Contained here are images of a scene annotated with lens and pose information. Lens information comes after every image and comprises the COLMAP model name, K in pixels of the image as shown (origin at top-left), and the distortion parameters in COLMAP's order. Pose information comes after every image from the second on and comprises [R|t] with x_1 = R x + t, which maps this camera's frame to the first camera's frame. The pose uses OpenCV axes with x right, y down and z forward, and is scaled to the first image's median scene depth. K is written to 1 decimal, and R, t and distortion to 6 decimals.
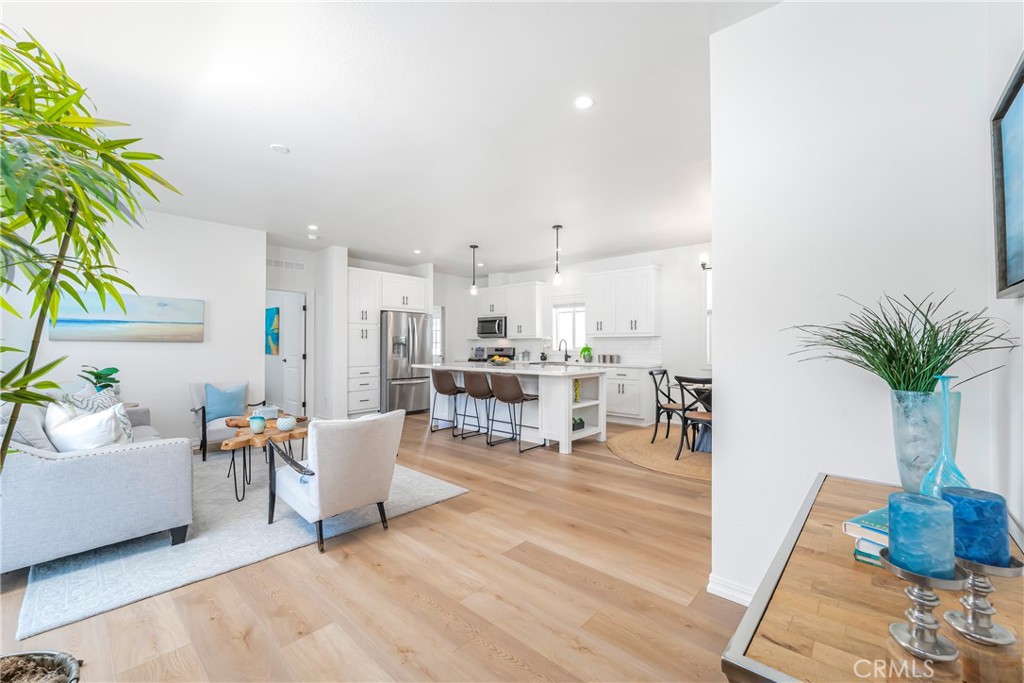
lens RADIAL K [[415.3, 0, 511.8], [0, 415.3, 347.8], [0, 0, 1]] dist [-0.010019, 0.000452]
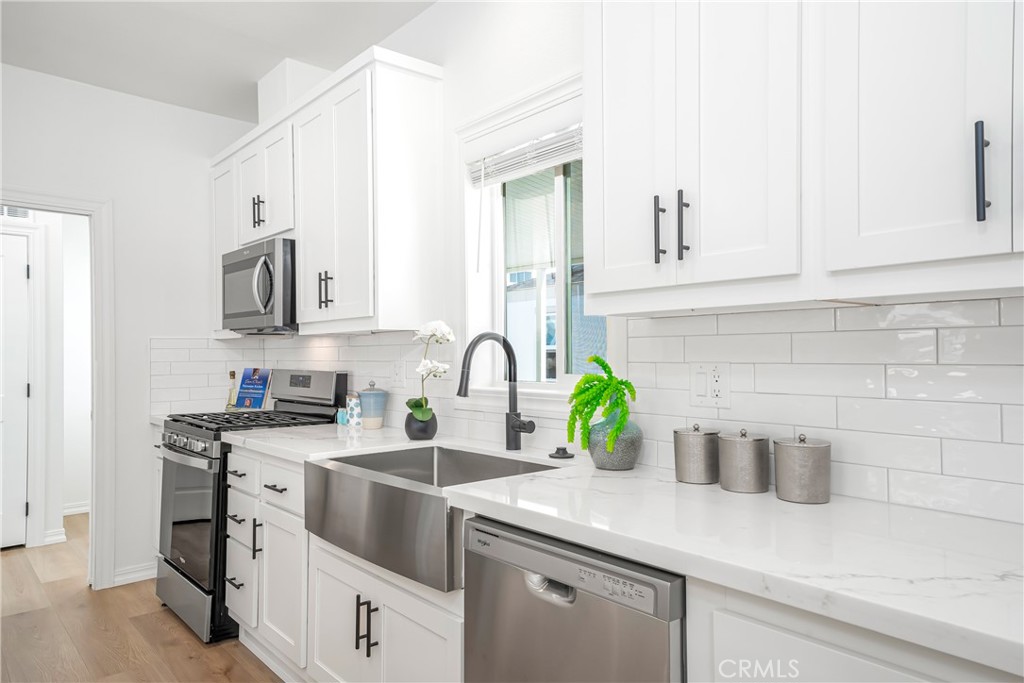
lens RADIAL K [[668.2, 0, 512.0], [0, 668.2, 341.5], [0, 0, 1]] dist [0.071374, 0.000556]
pose [[0.991142, -0.011418, -0.132316, 0.173784], [0.008578, 0.999721, -0.022015, -0.009899], [0.132531, 0.020685, 0.990963, 0.711888]]
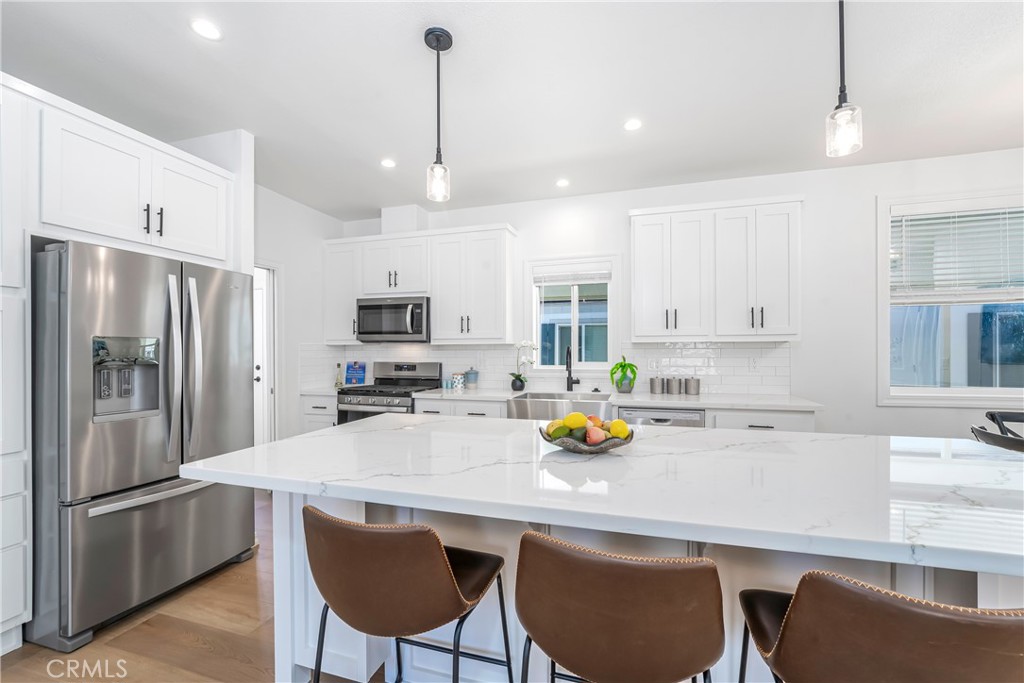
lens RADIAL K [[415.3, 0, 511.8], [0, 415.3, 347.8], [0, 0, 1]] dist [-0.010019, 0.000452]
pose [[0.901360, -0.003423, 0.433057, -0.146813], [0.006729, 0.999959, -0.006101, -0.016633], [-0.433018, 0.008413, 0.901346, 0.595046]]
